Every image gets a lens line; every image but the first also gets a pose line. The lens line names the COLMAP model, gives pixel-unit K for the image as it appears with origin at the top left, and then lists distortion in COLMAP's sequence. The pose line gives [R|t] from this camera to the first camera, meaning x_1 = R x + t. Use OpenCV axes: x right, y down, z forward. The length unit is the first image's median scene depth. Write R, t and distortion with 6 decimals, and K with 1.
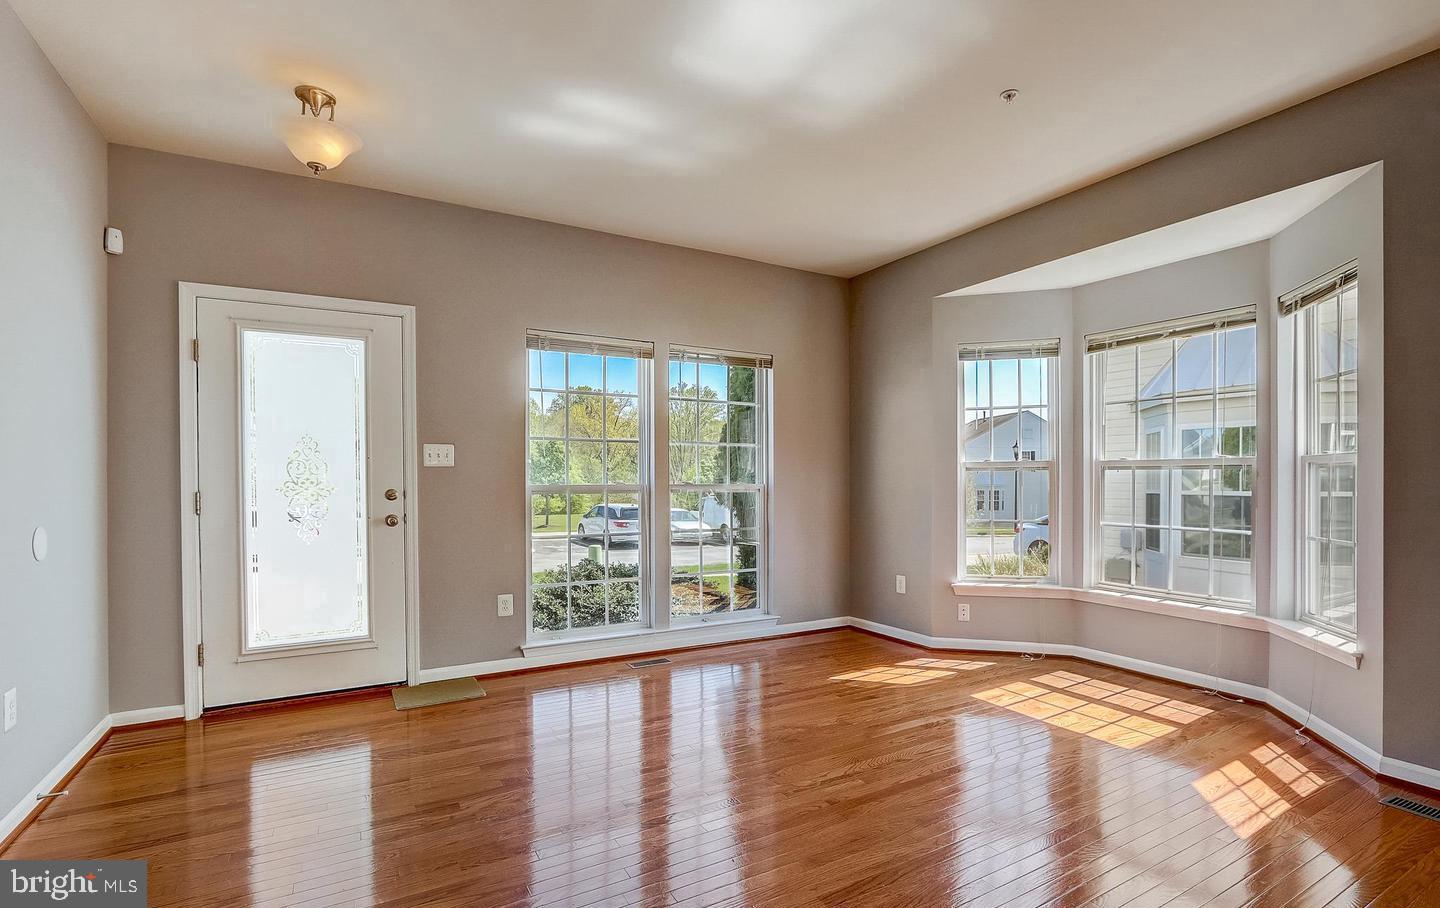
lens RADIAL K [[675.7, 0, 736.2], [0, 675.7, 458.6], [0, 0, 1]] dist [-0.000960, -0.010711]
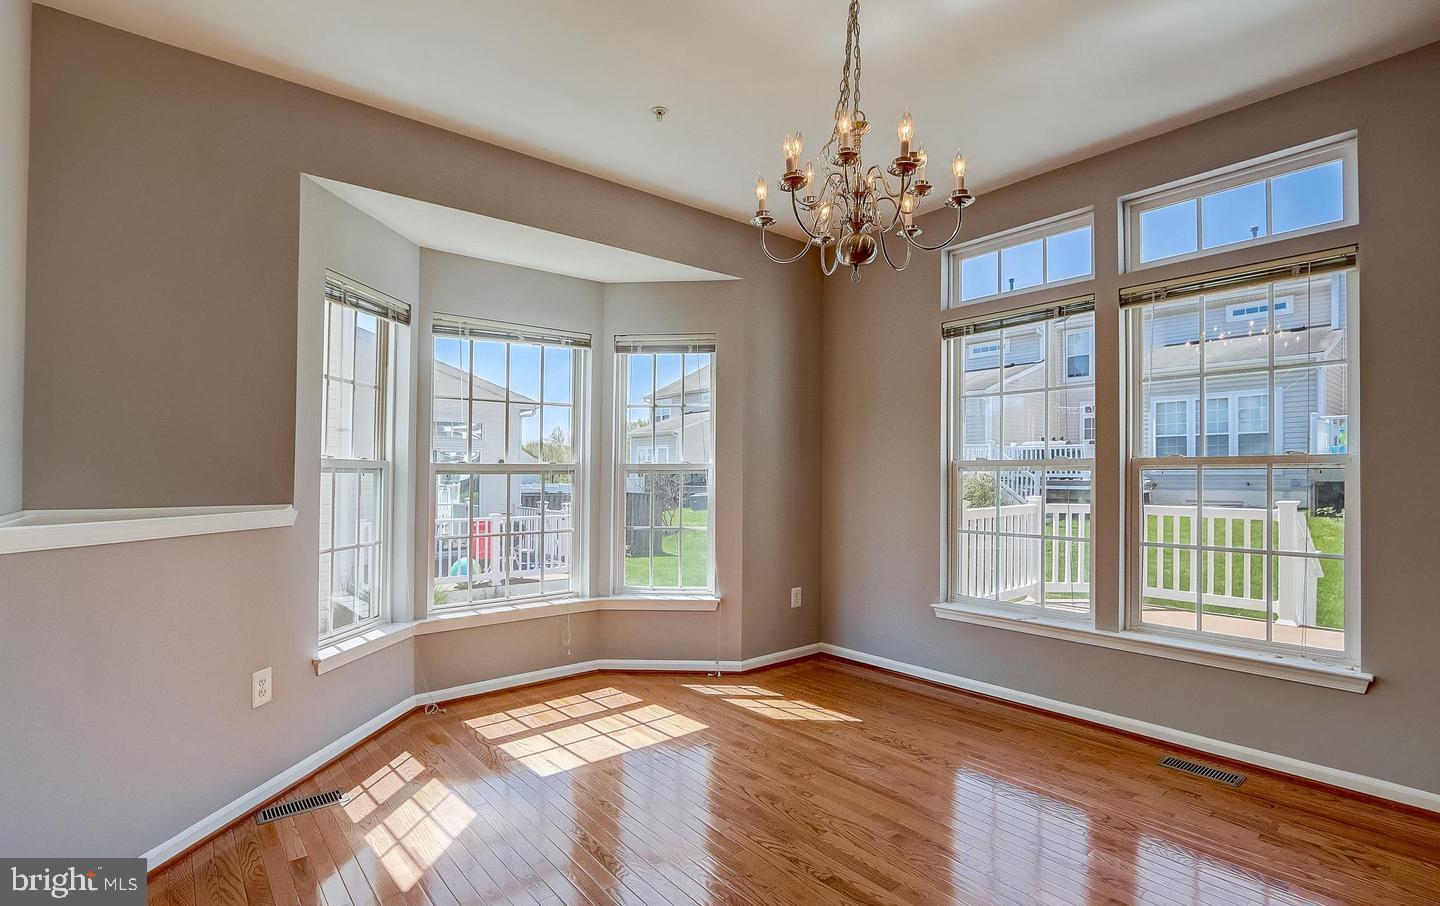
lens RADIAL K [[680.0, 0, 745.7], [0, 680.0, 440.9], [0, 0, 1]] dist [-0.027911, -0.000115]
pose [[-0.181430, 0.043391, 0.982446, -0.431283], [-0.028530, 0.998373, -0.049363, 0.009252], [-0.982990, -0.036986, -0.179897, 0.910798]]
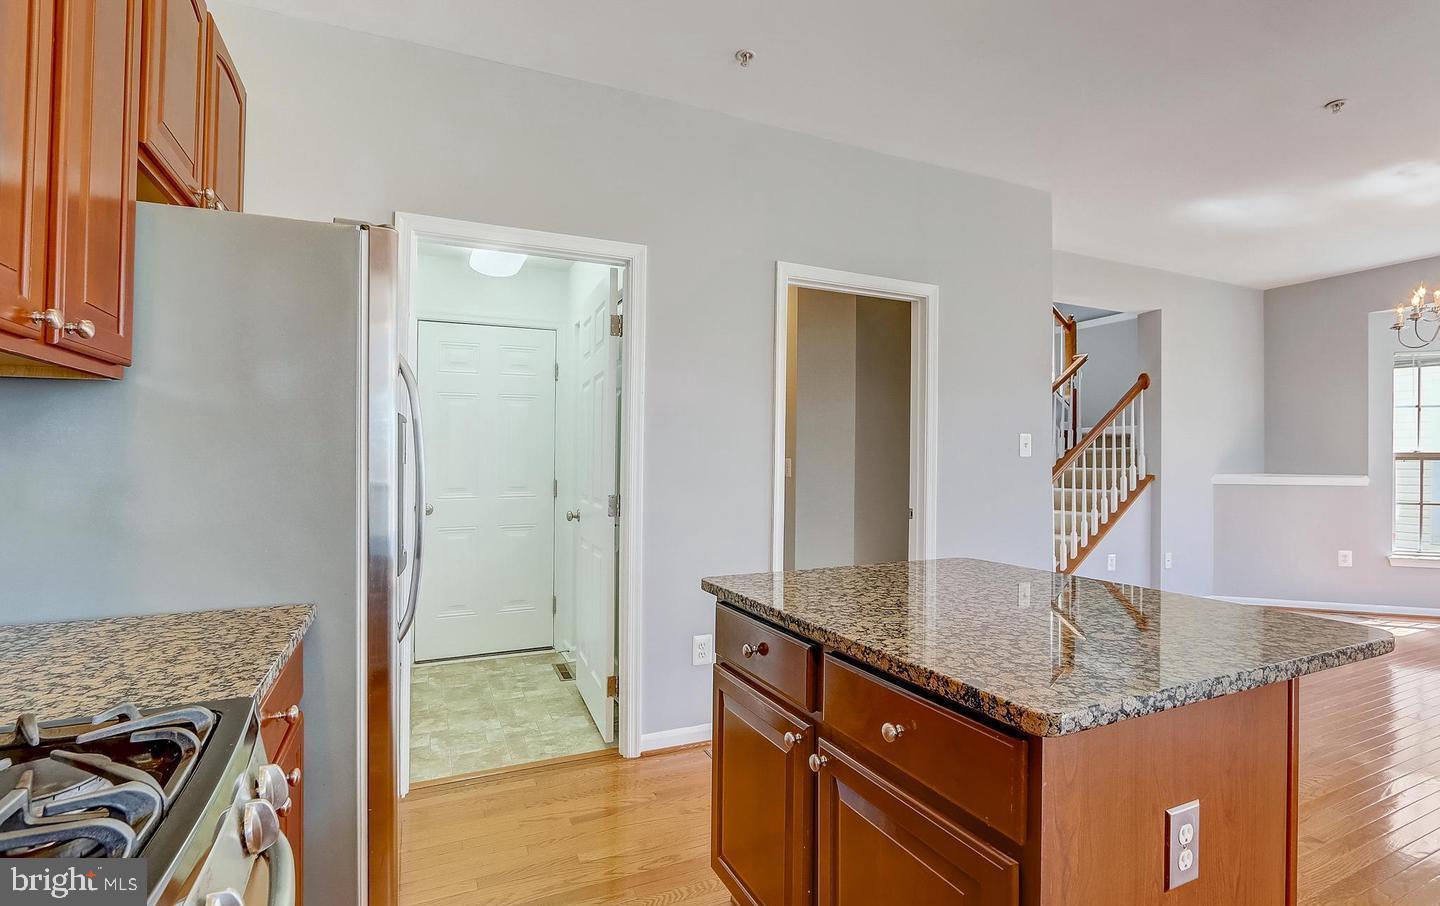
lens RADIAL K [[675.7, 0, 736.2], [0, 675.7, 457.6], [0, 0, 1]] dist [-0.000960, -0.010711]
pose [[0.996995, -0.000964, -0.077455, -0.900233], [0.002934, 0.999675, 0.025324, -0.027392], [0.077405, -0.025476, 0.996674, -0.310352]]
